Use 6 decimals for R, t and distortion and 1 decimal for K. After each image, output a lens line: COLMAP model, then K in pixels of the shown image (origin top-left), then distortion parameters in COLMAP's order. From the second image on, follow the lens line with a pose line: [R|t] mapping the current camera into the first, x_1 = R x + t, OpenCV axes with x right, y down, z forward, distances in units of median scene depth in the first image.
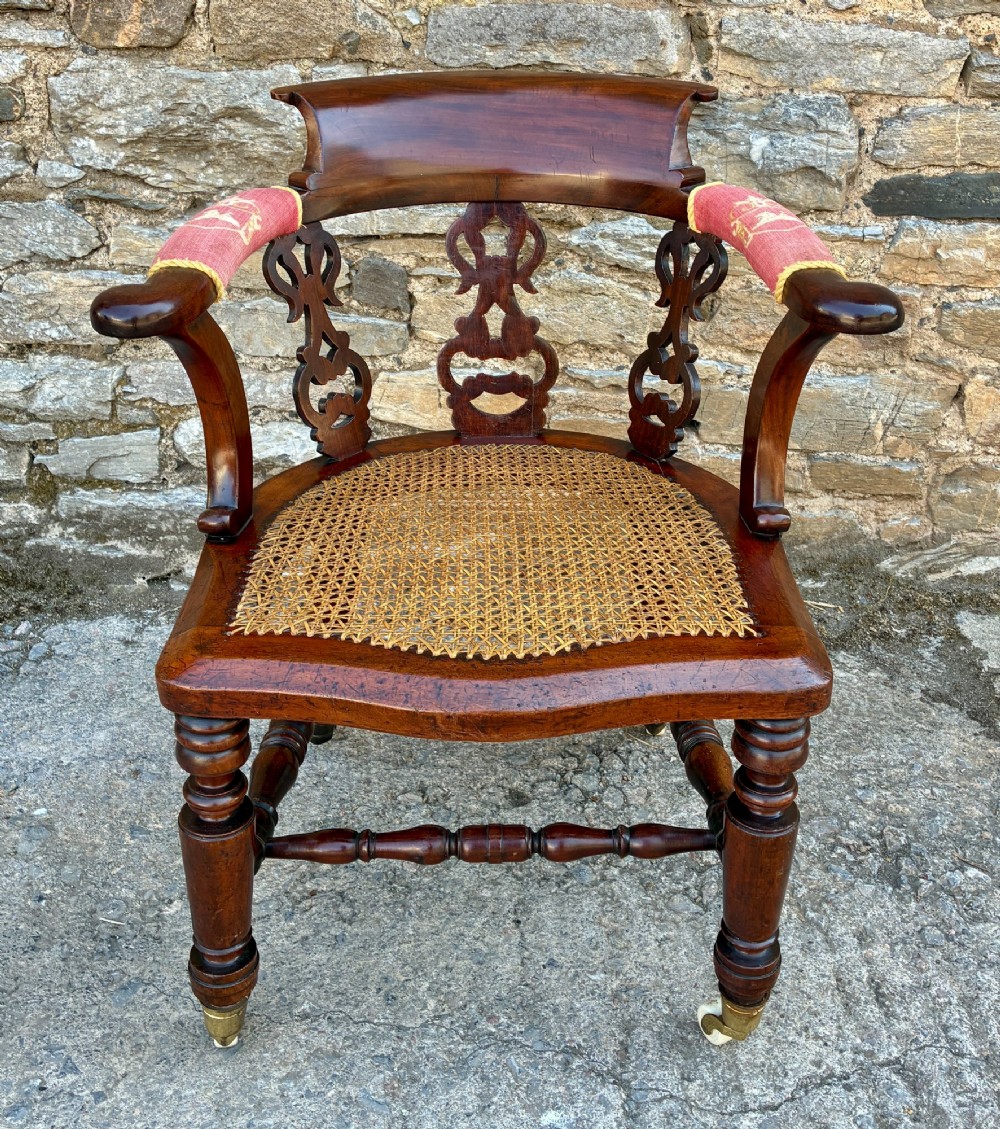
lens RADIAL K [[1296.5, 0, 526.4], [0, 1296.5, 425.4], [0, 0, 1]] dist [0.008235, 0.029216]
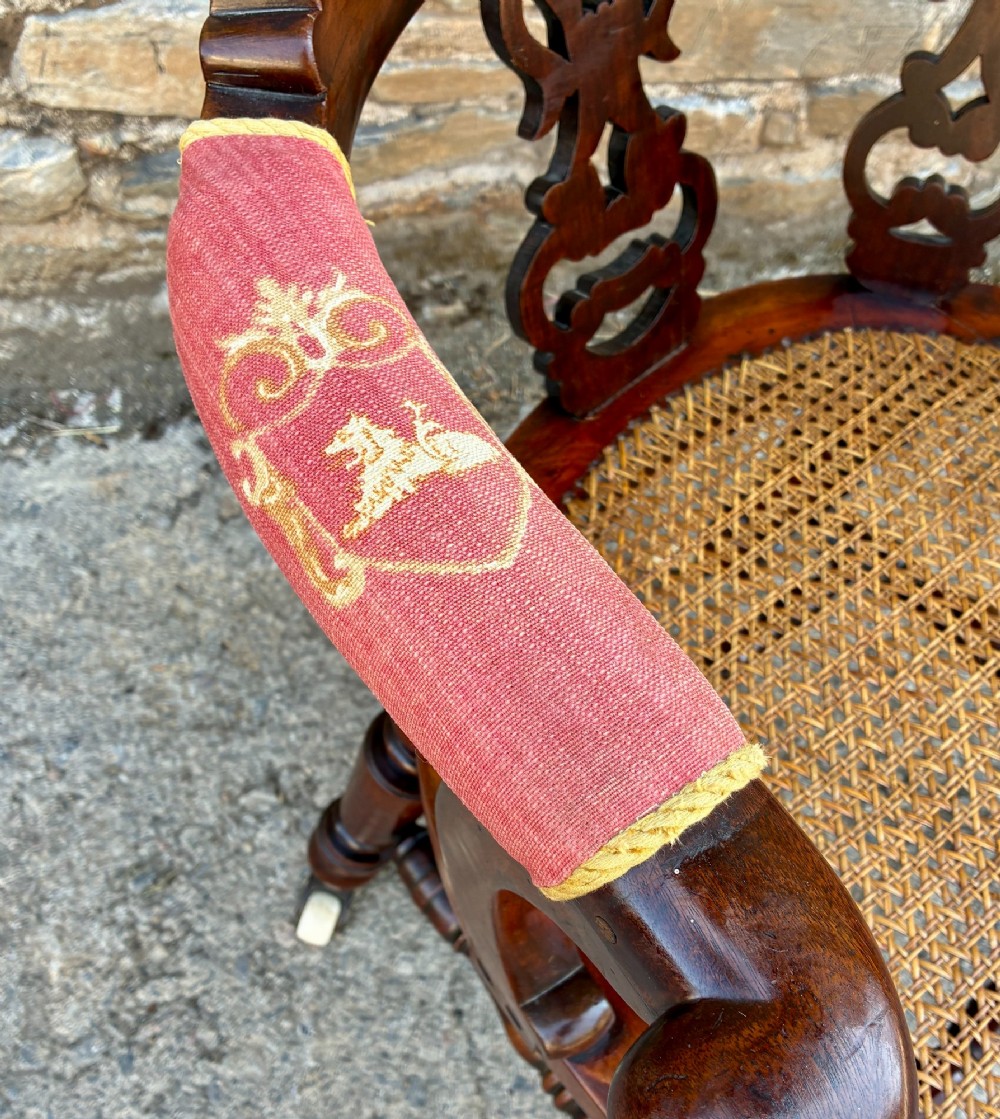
lens RADIAL K [[1319.8, 0, 524.7], [0, 1319.8, 659.4], [0, 0, 1]] dist [0.001468, 0.011761]
pose [[0.981040, -0.146878, 0.126438, -0.028273], [0.036076, 0.779403, 0.625484, -0.178610], [-0.190416, -0.609064, 0.769924, 0.462520]]
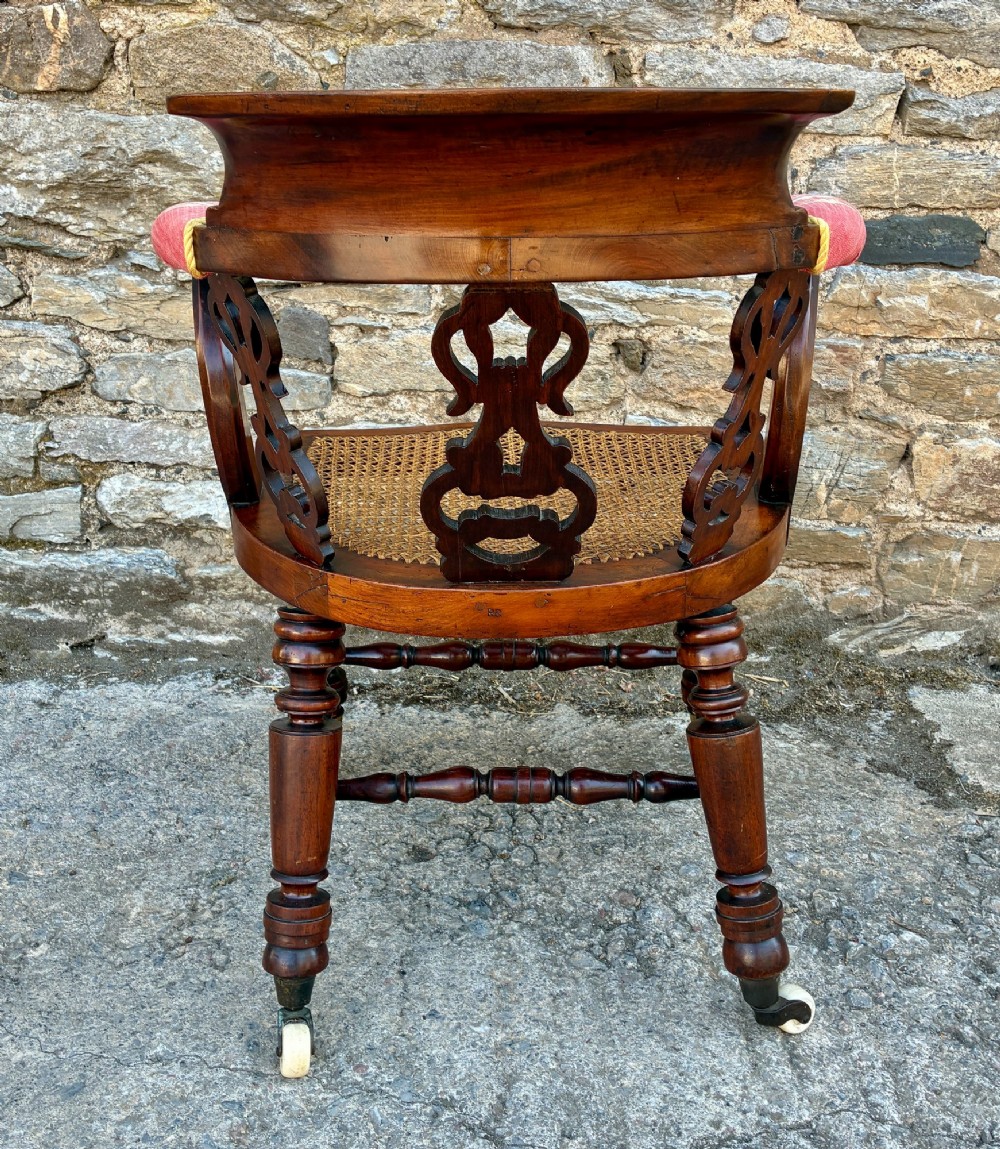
lens RADIAL K [[1249.9, 0, 476.0], [0, 1249.9, 516.7], [0, 0, 1]] dist [0.008736, 0.029364]
pose [[0.998528, 0.004592, -0.054044, 0.076141], [-0.008383, 0.997503, -0.070119, 0.100790], [0.053587, 0.070469, 0.996074, 0.079446]]
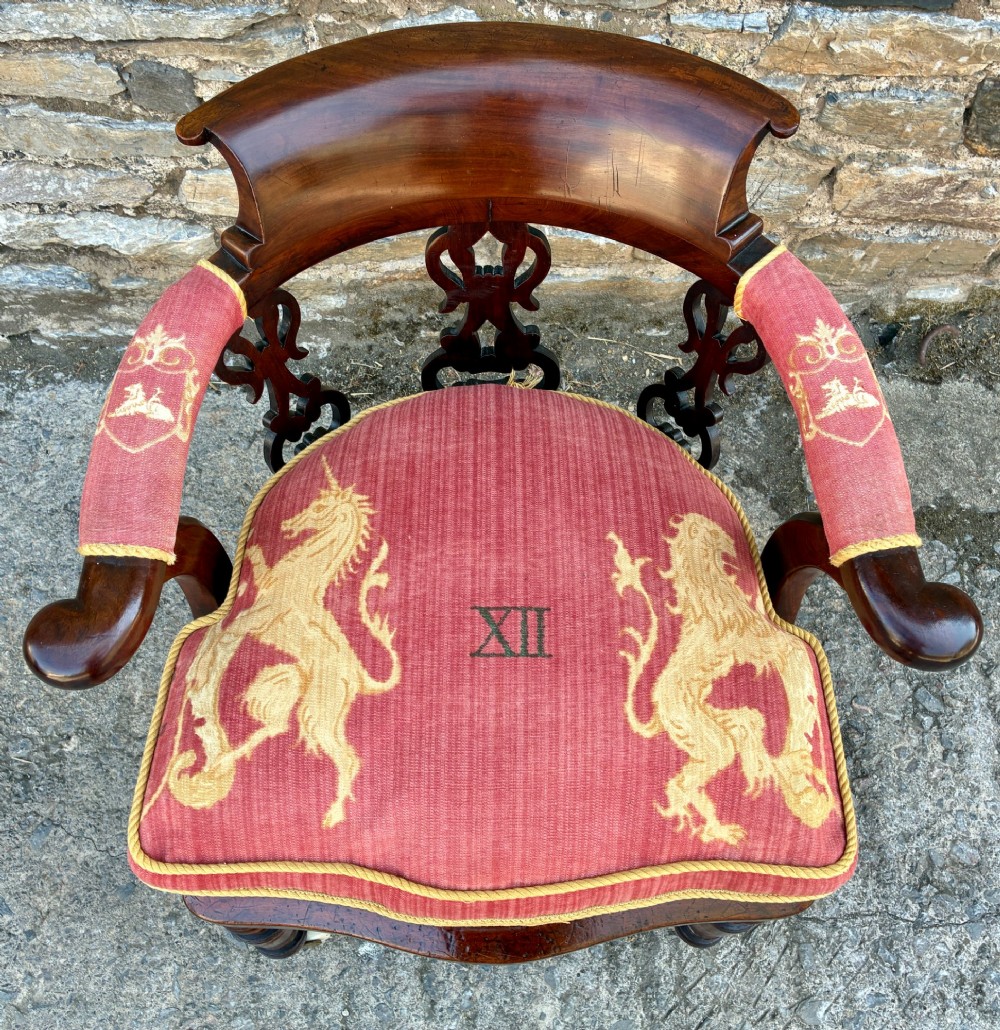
lens RADIAL K [[1065.1, 0, 493.3], [0, 1065.1, 521.1], [0, 0, 1]] dist [0.012947, 0.017544]
pose [[0.999971, -0.006614, -0.003786, 0.110976], [0.007494, 0.762977, 0.646382, -0.369171], [-0.001387, -0.646392, 0.763004, 0.308005]]
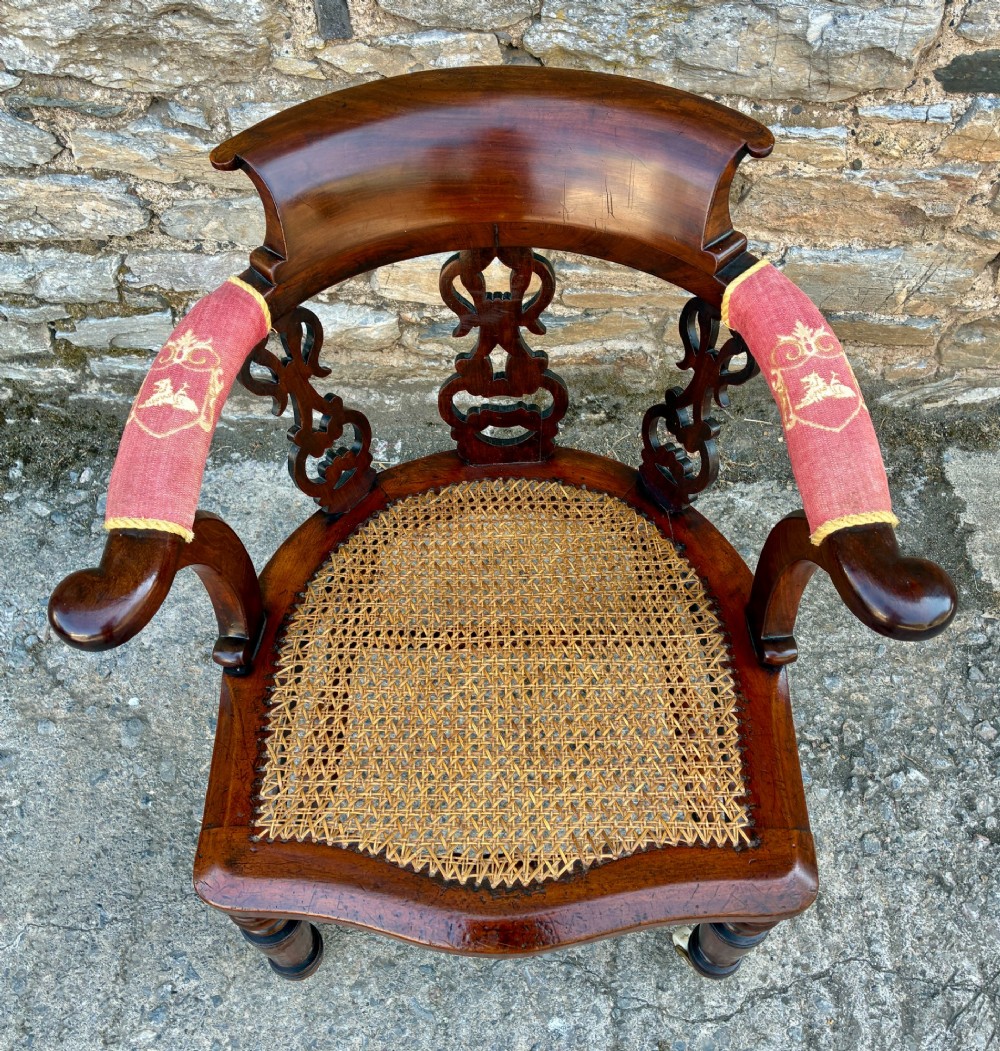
lens RADIAL K [[1051.4, 0, 503.8], [0, 1051.4, 521.9], [0, 0, 1]] dist [0.047670, -0.045002]
pose [[0.999011, -0.002010, -0.044429, 0.010480], [0.026490, 0.829348, 0.558104, -0.347605], [0.035725, -0.558729, 0.828580, 0.273633]]
